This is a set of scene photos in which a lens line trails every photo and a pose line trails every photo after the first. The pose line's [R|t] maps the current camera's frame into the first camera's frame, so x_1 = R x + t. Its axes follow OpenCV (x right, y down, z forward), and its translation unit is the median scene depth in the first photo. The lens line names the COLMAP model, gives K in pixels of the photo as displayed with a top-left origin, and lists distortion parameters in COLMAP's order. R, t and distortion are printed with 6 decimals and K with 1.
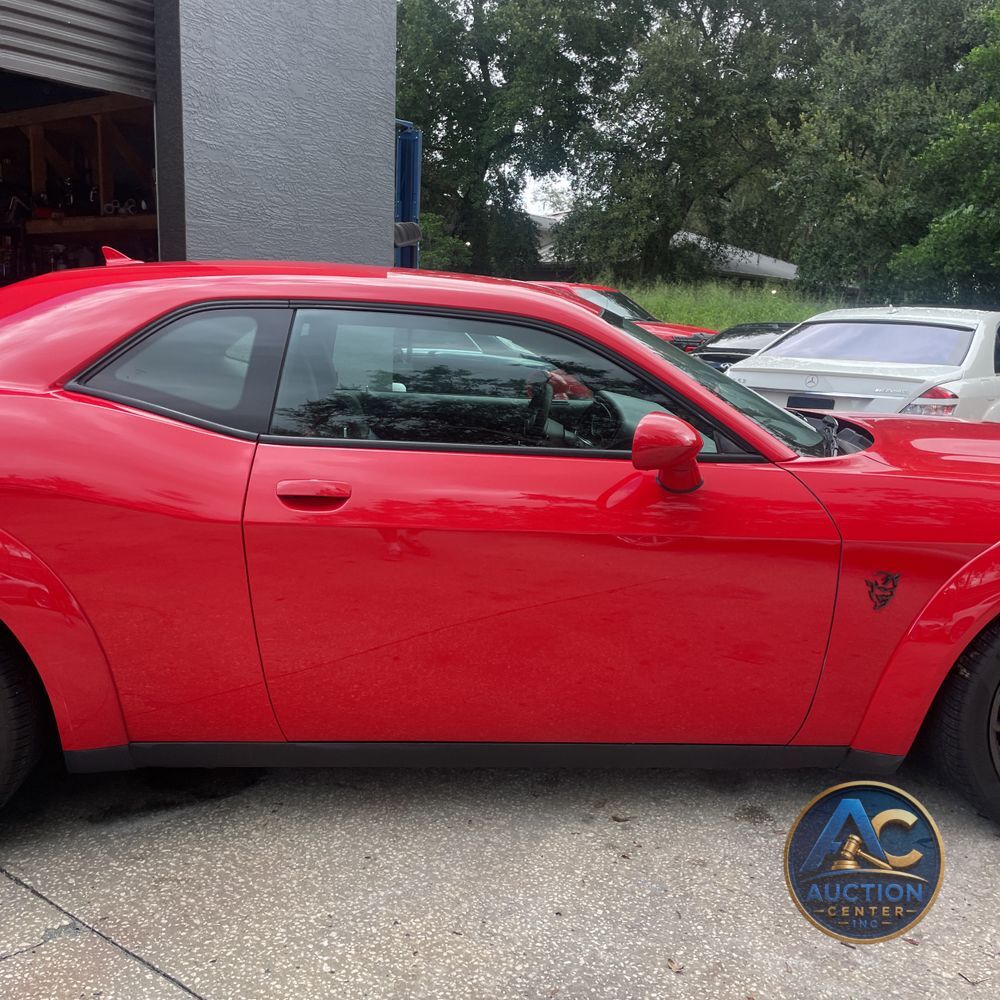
lens RADIAL K [[1018.2, 0, 498.2], [0, 1018.2, 514.5], [0, 0, 1]] dist [0.068564, -0.088021]
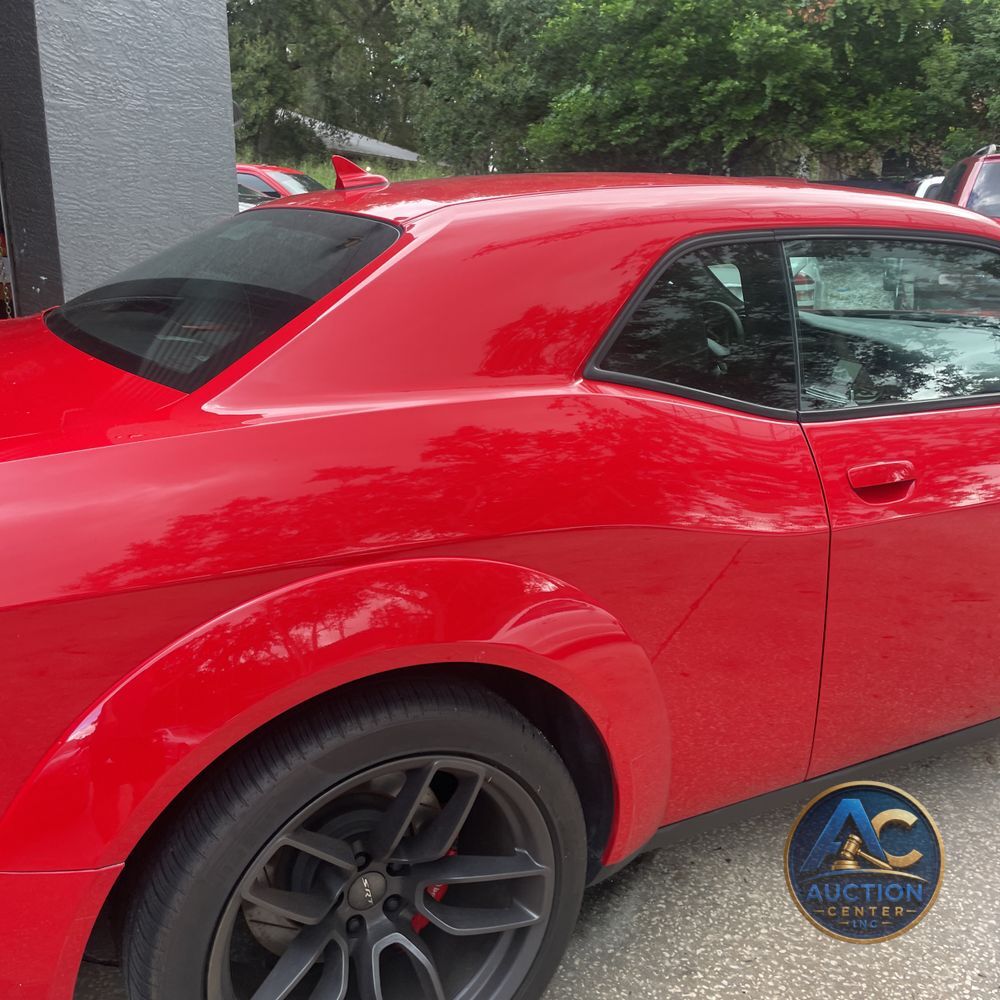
lens RADIAL K [[1016.3, 0, 496.3], [0, 1016.3, 486.7], [0, 0, 1]] dist [0.091424, -0.122915]
pose [[0.914065, -0.133890, 0.382829, -0.080713], [0.099892, 0.989180, 0.107446, -0.013843], [-0.393073, -0.059971, 0.917549, 0.040847]]
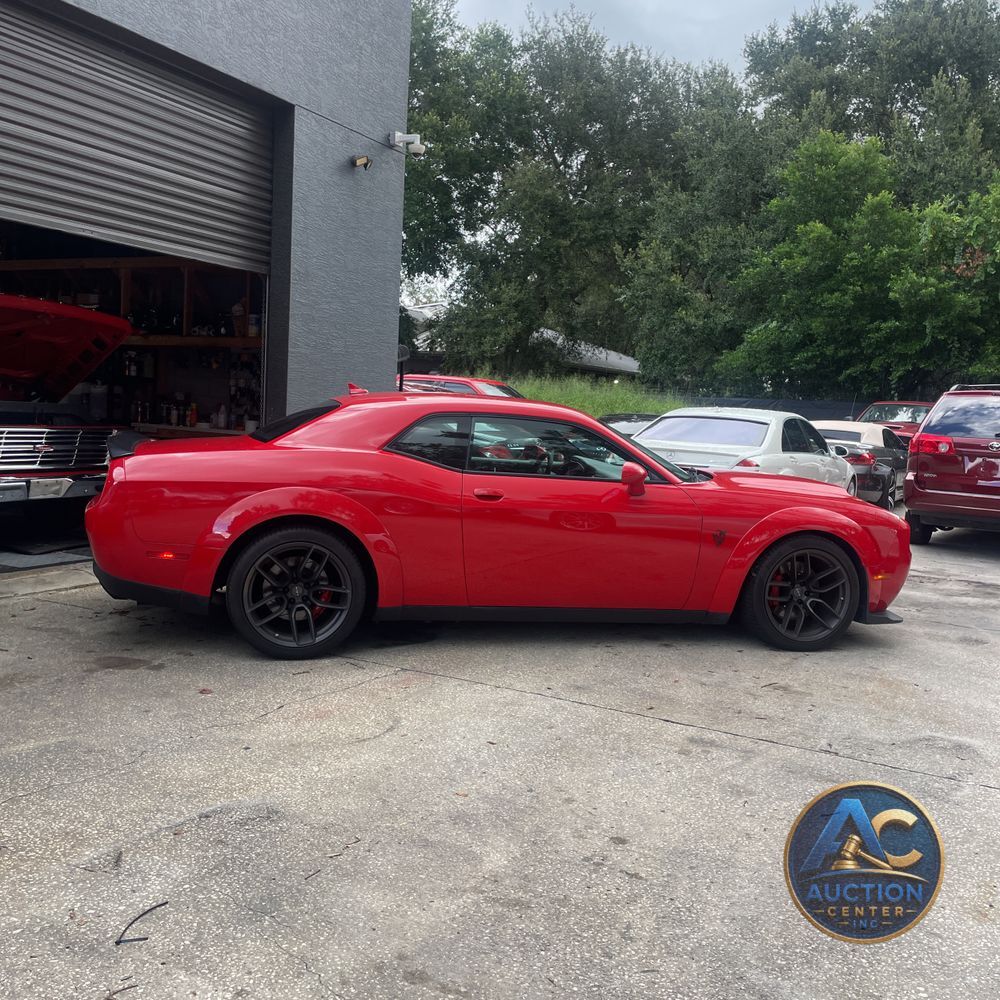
lens RADIAL K [[1016.3, 0, 496.3], [0, 1016.3, 486.7], [0, 0, 1]] dist [0.091424, -0.122915]
pose [[0.988930, 0.005614, 0.148277, -0.053972], [0.009649, 0.994736, -0.102012, 0.021264], [-0.148069, 0.102314, 0.983670, -0.139601]]
